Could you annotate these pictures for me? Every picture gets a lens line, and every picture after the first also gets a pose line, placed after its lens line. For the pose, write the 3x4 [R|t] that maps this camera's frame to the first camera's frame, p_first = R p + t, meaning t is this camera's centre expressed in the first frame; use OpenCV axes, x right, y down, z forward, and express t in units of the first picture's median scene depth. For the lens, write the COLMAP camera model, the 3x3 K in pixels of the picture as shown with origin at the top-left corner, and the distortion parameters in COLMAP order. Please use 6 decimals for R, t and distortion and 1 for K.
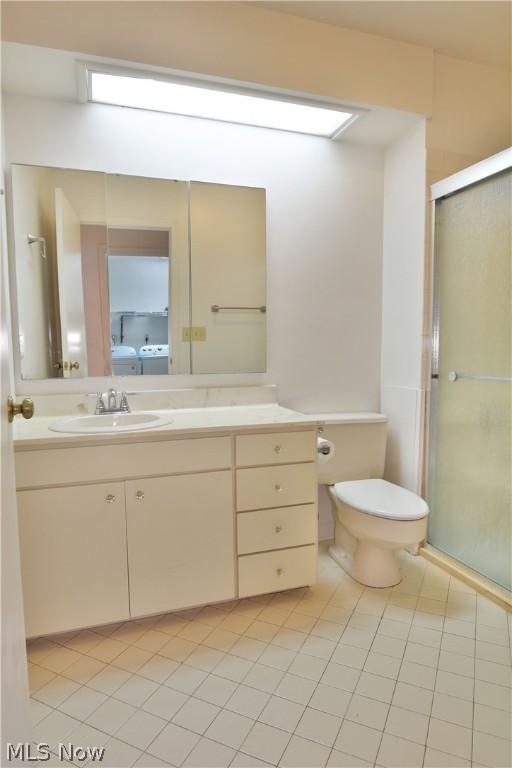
lens RADIAL K [[465.7, 0, 254.8], [0, 465.7, 384.1], [0, 0, 1]] dist [-0.013154, -0.005686]
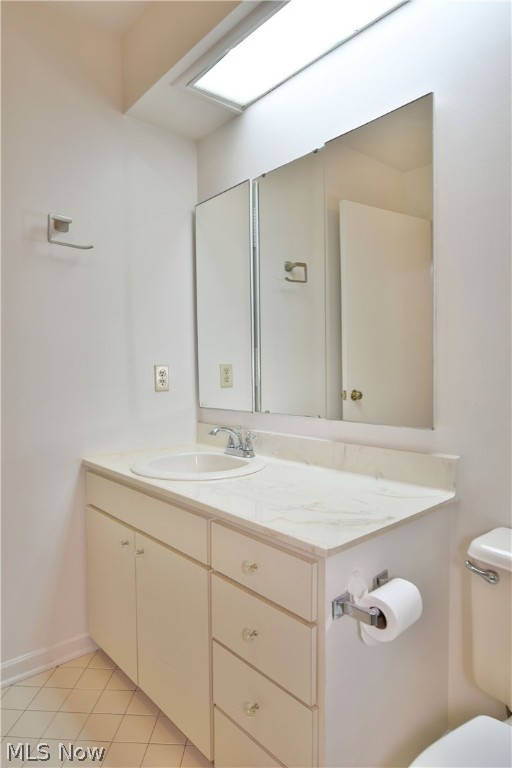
lens RADIAL K [[465.7, 0, 256.0], [0, 465.7, 383.5], [0, 0, 1]] dist [-0.013154, -0.005686]
pose [[0.377429, 0.036894, -0.925303, 0.473742], [-0.066778, 0.997689, 0.012542, -0.077115], [0.923627, 0.057057, 0.379021, 0.650254]]
